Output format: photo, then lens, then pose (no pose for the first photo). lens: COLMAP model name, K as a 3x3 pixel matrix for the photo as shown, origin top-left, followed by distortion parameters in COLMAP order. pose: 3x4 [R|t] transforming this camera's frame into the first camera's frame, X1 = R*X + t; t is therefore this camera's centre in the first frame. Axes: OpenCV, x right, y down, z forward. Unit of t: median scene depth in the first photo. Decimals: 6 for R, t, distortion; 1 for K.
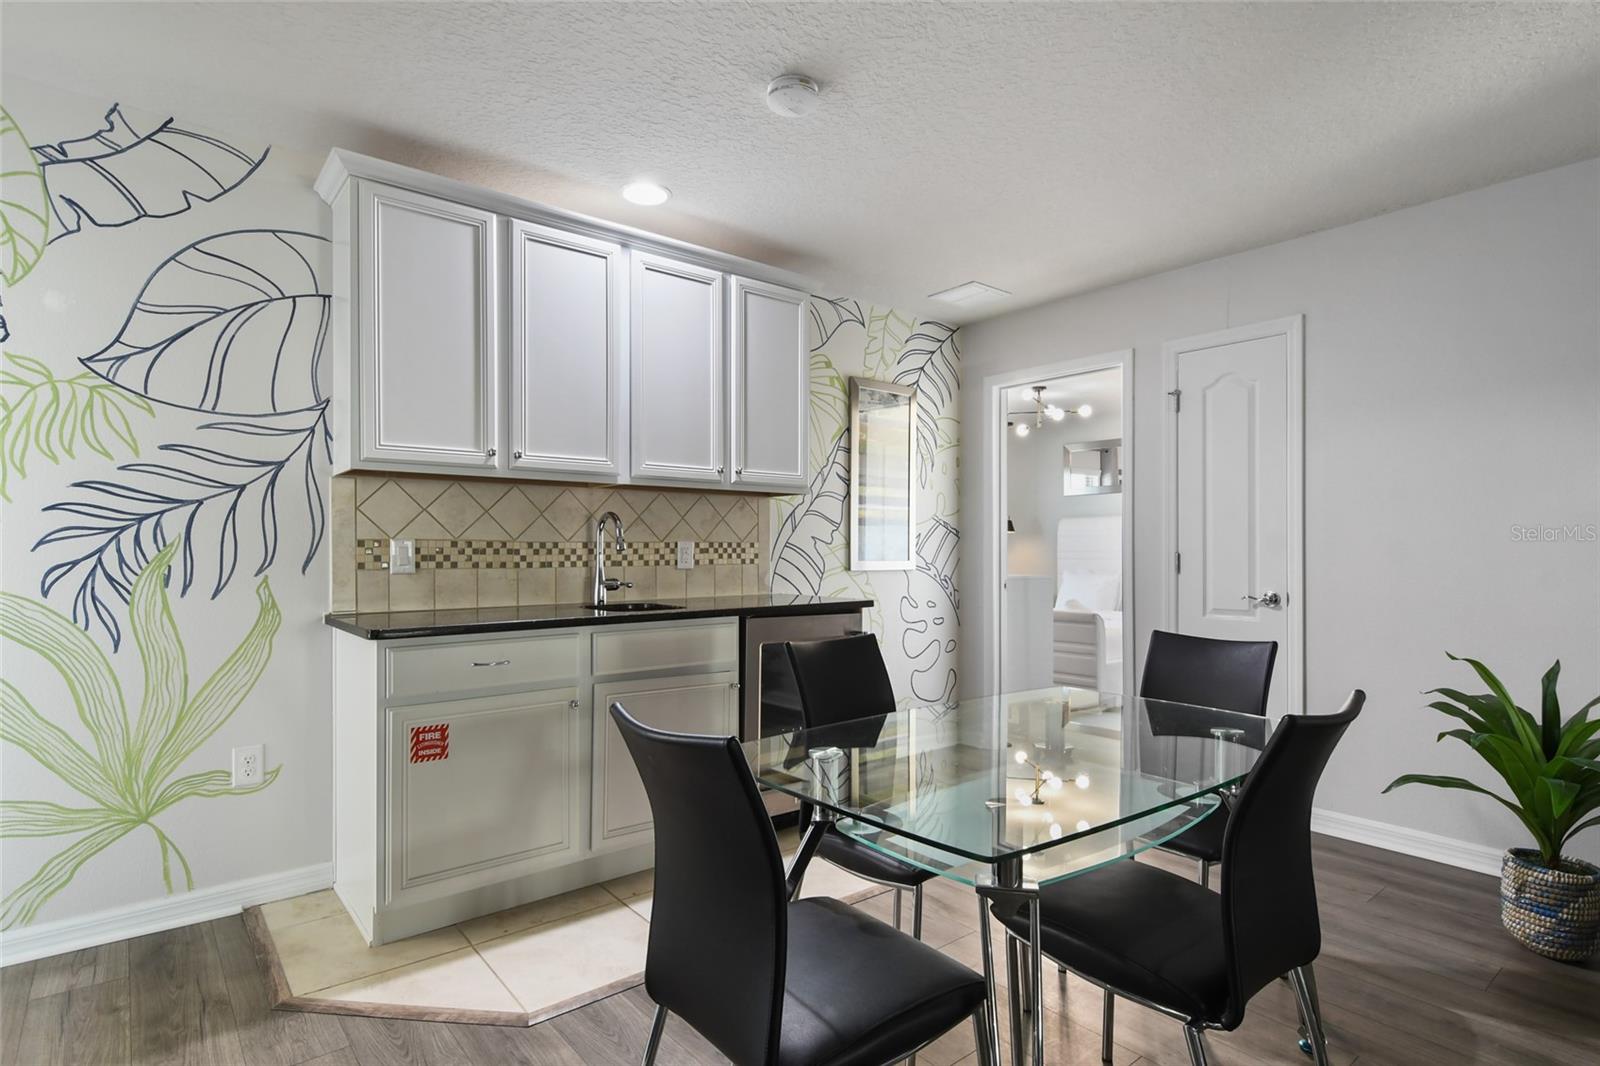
lens RADIAL K [[819.0, 0, 801.3], [0, 819.0, 546.7], [0, 0, 1]] dist [0.010145, -0.005520]
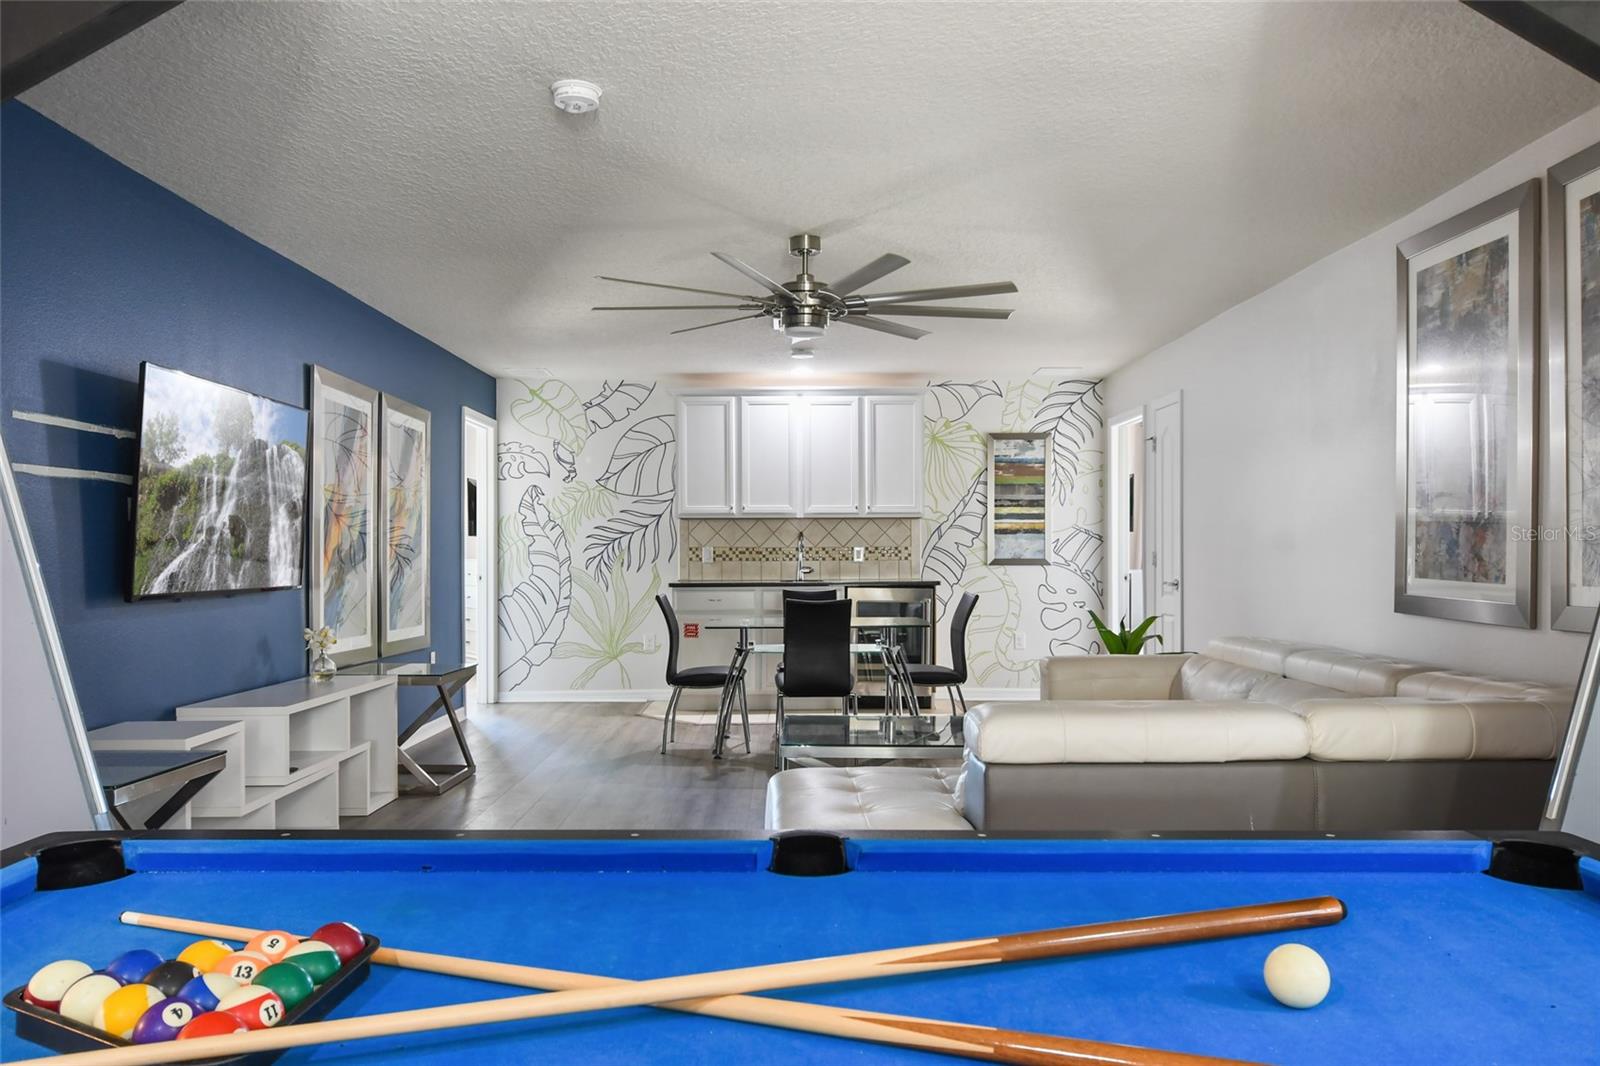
lens RADIAL K [[1204.2, 0, 796.5], [0, 1204.2, 544.3], [0, 0, 1]] dist [0.033560, -0.013980]
pose [[0.774116, -0.008112, -0.632992, 1.714822], [0.006036, 0.999967, -0.005434, 0.002442], [0.633015, 0.000386, 0.774139, -1.317326]]
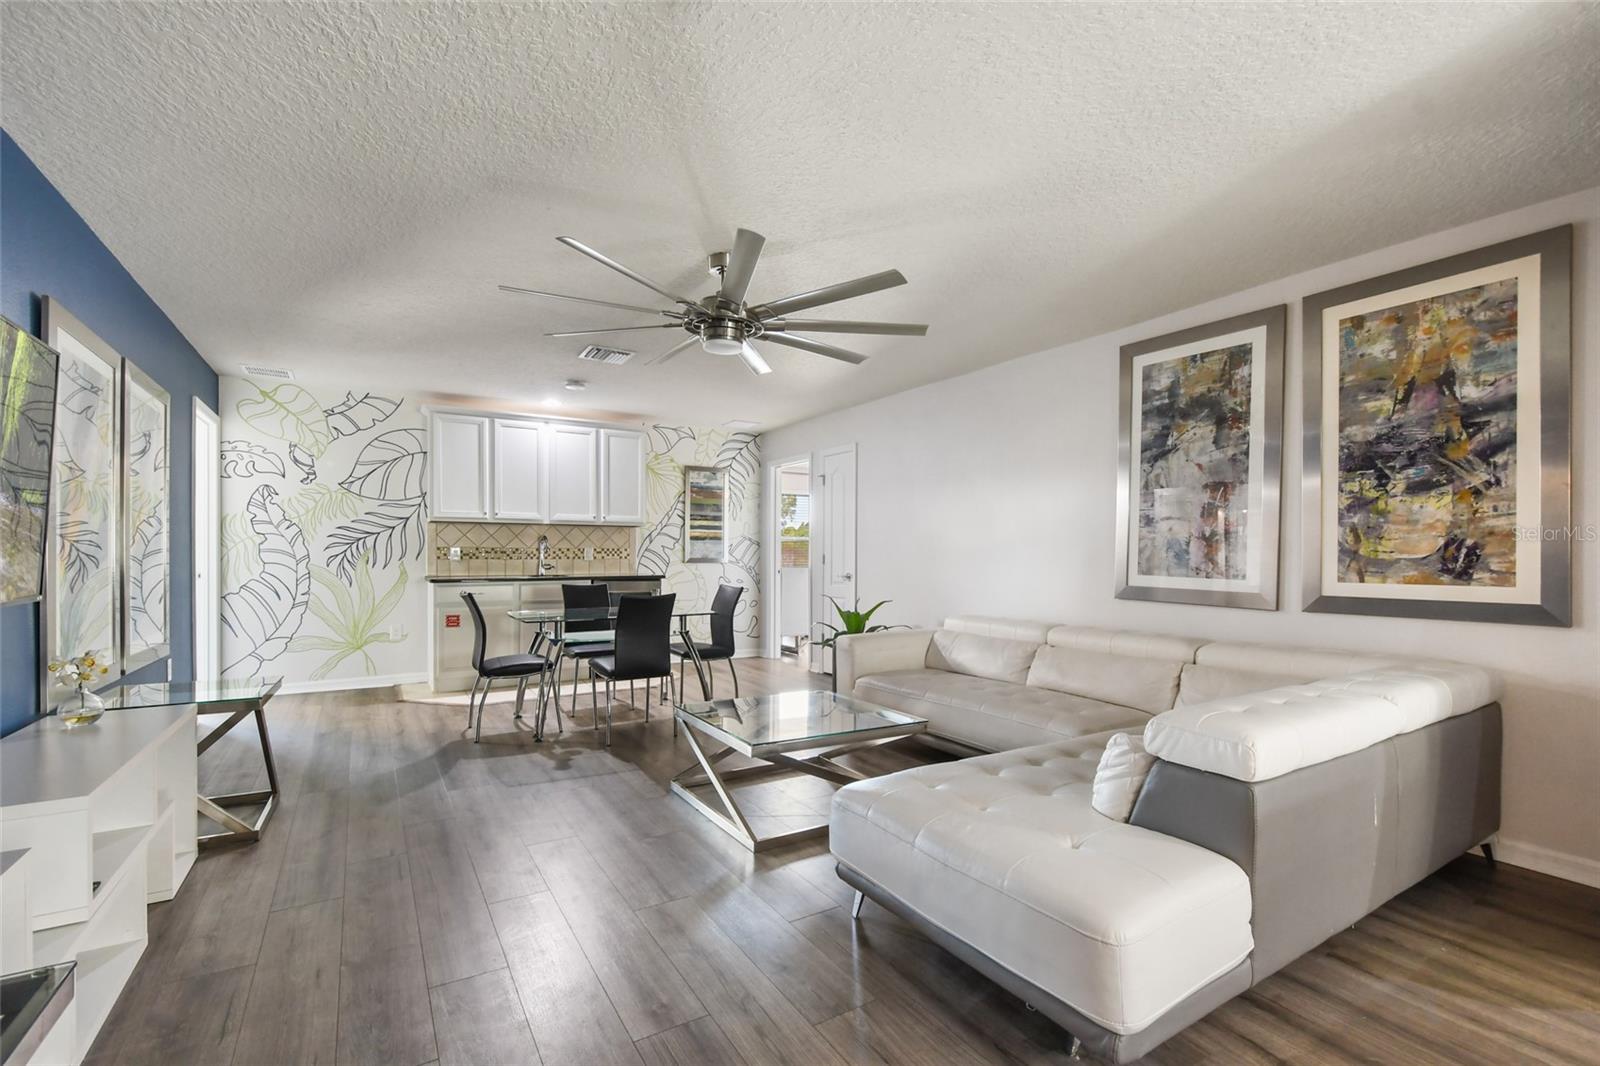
lens RADIAL K [[719.7, 0, 809.2], [0, 719.7, 557.5], [0, 0, 1]] dist [0.013394, -0.001768]
pose [[0.990485, 0.004498, -0.137548, 0.886785], [-0.003271, 0.999953, 0.009146, -0.000893], [0.137582, -0.008609, 0.990453, -1.031473]]
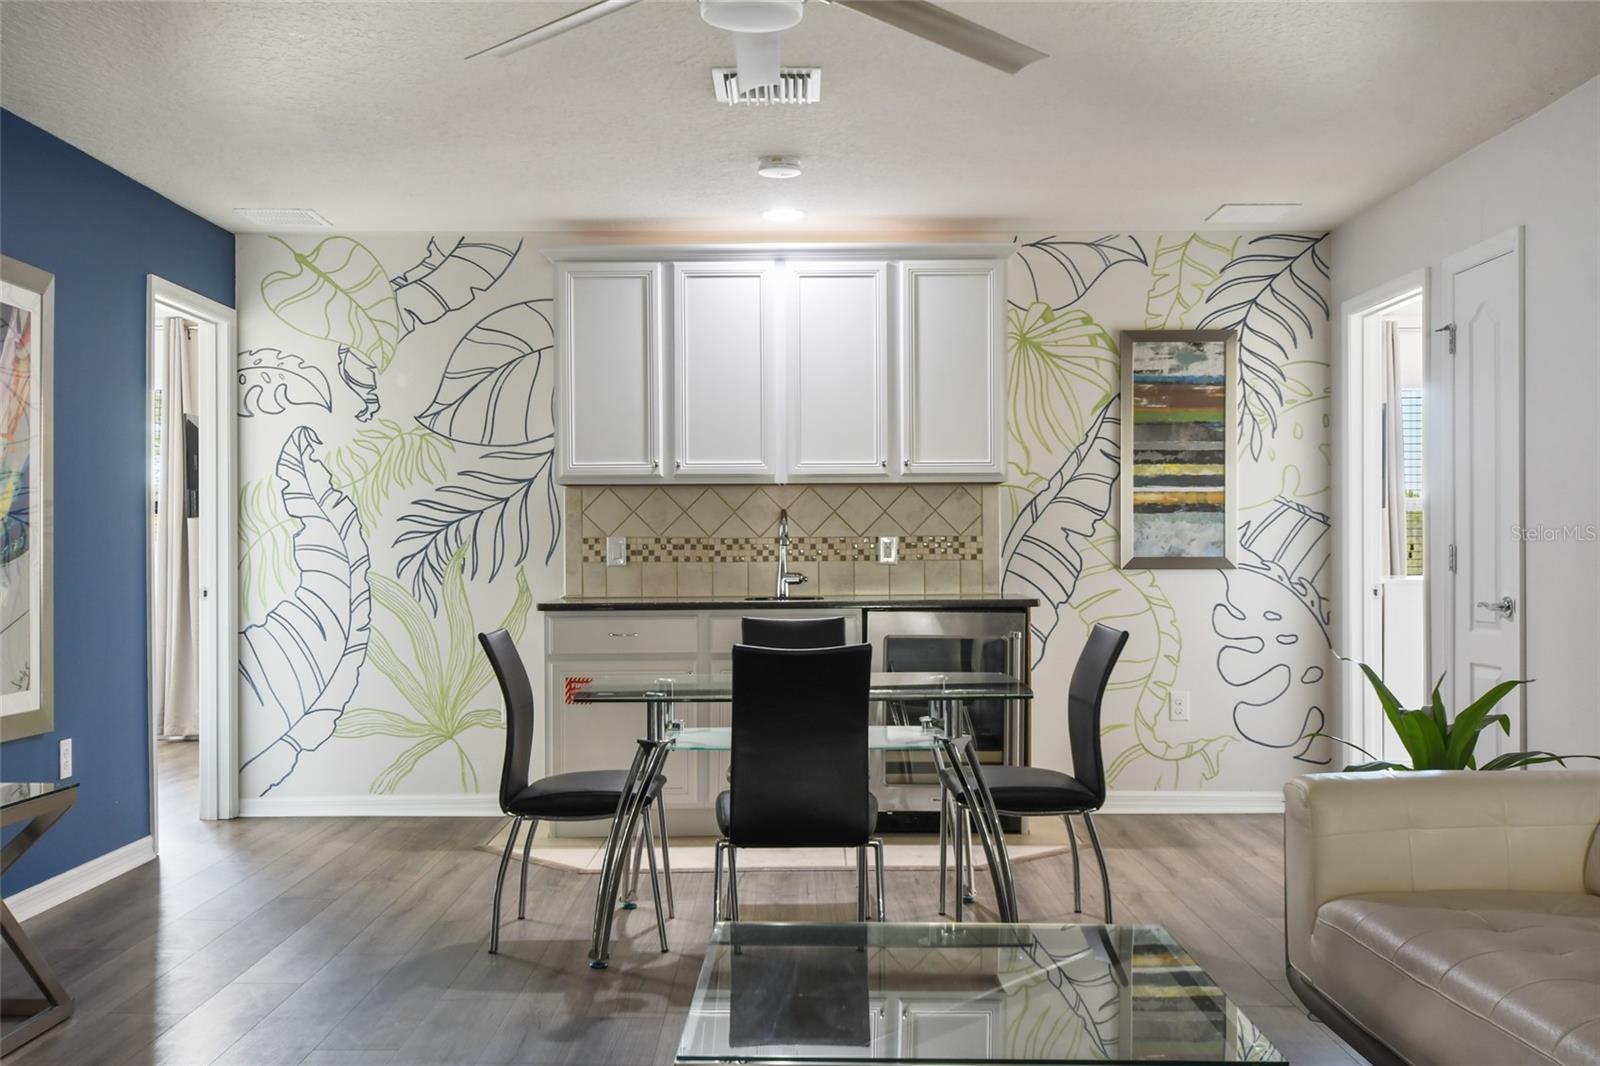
lens RADIAL K [[1638.4, 0, 794.1], [0, 1638.4, 545.7], [0, 0, 1]] dist [0.020256, 0.000000]
pose [[0.769610, -0.005553, -0.638490, 1.252418], [0.007400, 0.999973, 0.000223, 0.004874], [0.638471, -0.004896, 0.769630, -0.682707]]
